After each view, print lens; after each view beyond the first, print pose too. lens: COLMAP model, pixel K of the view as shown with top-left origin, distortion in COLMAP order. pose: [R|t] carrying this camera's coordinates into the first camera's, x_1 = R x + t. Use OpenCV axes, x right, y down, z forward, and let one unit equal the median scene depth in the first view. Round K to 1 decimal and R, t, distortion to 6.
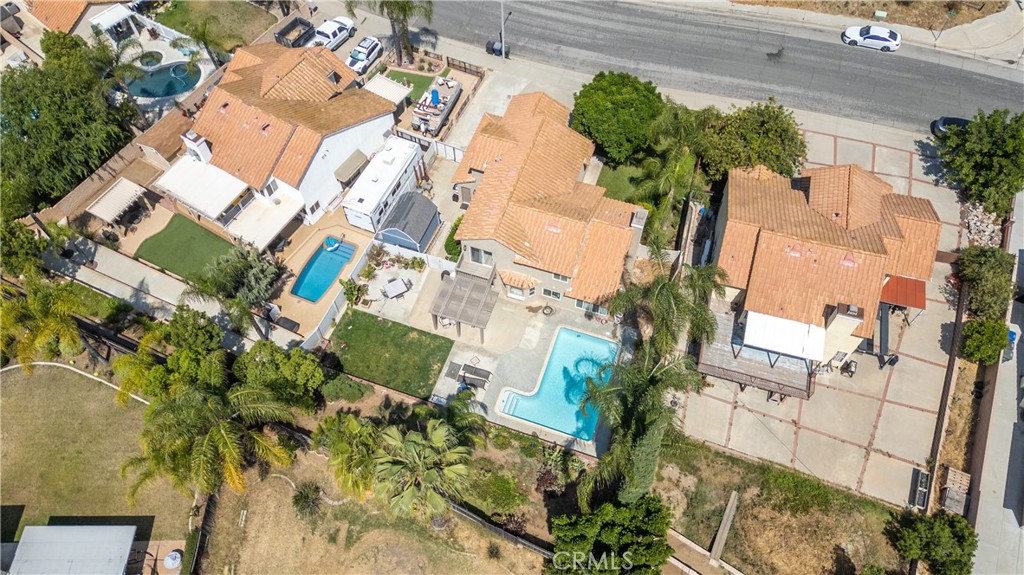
lens RADIAL K [[717.7, 0, 528.3], [0, 717.7, 283.6], [0, 0, 1]] dist [0.084282, -0.107356]
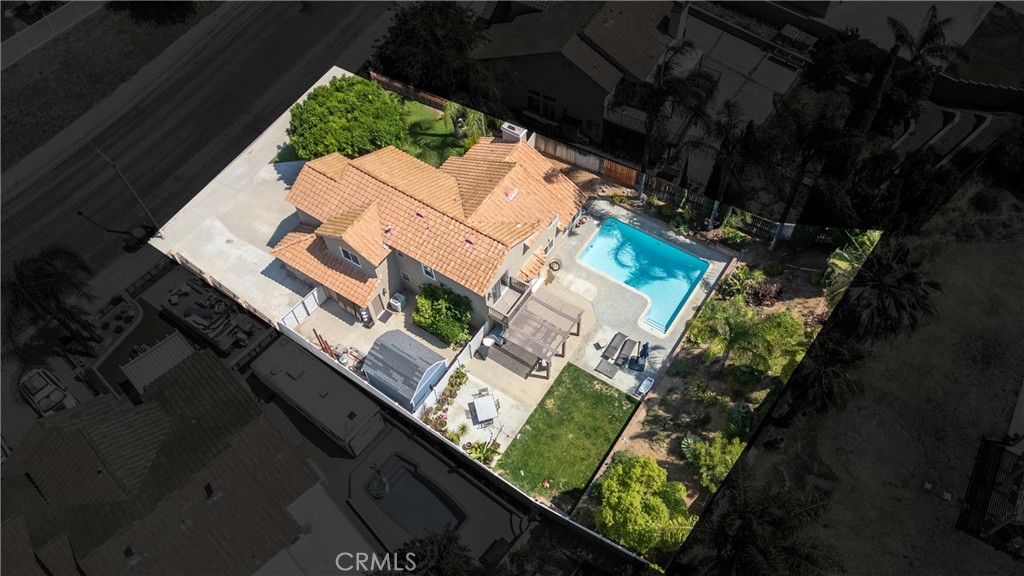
lens RADIAL K [[753.1, 0, 512.0], [0, 753.1, 288.0], [0, 0, 1]] dist [0.098611, -0.116743]
pose [[0.257159, -0.810560, 0.526176, -0.522020], [0.835182, 0.460329, 0.300945, -0.288230], [-0.486148, 0.362062, 0.795343, 0.286389]]
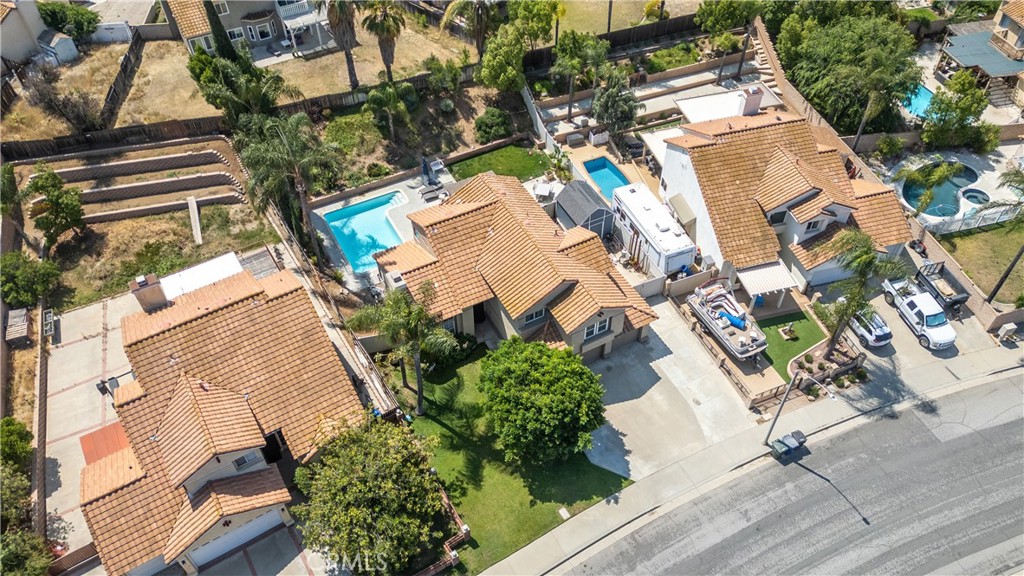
lens RADIAL K [[753.1, 0, 512.0], [0, 753.1, 288.0], [0, 0, 1]] dist [0.098611, -0.116743]
pose [[-0.684307, 0.543116, -0.486568, 0.520173], [-0.618840, -0.079610, 0.781472, -0.923290], [0.385694, 0.835875, 0.390579, 0.670911]]
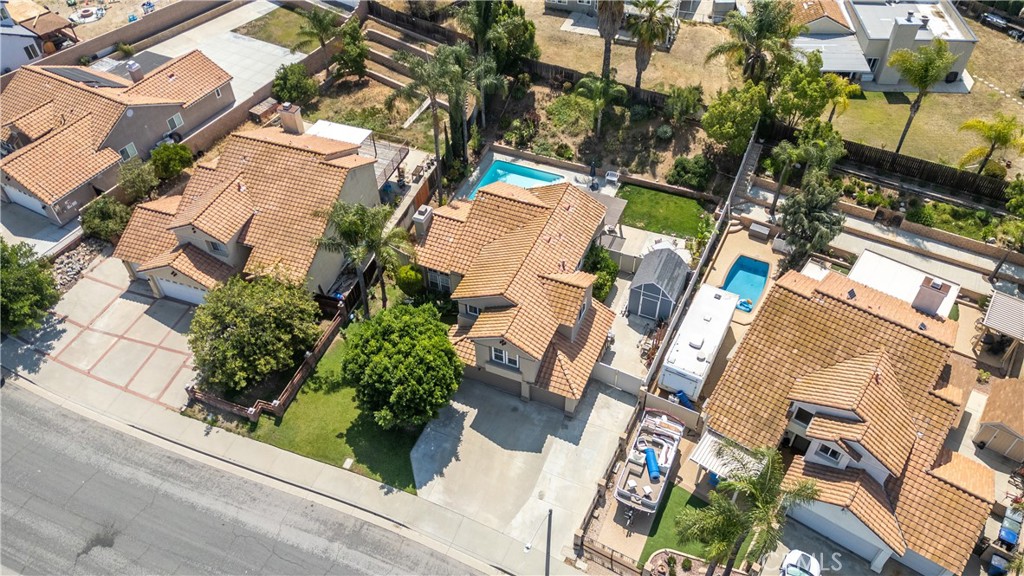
lens RADIAL K [[753.1, 0, 512.0], [0, 753.1, 288.0], [0, 0, 1]] dist [0.098611, -0.116743]
pose [[-0.996197, -0.043053, 0.075749, -0.053584], [0.084066, -0.246461, 0.965500, -1.107393], [-0.022899, 0.968196, 0.249143, 0.815150]]
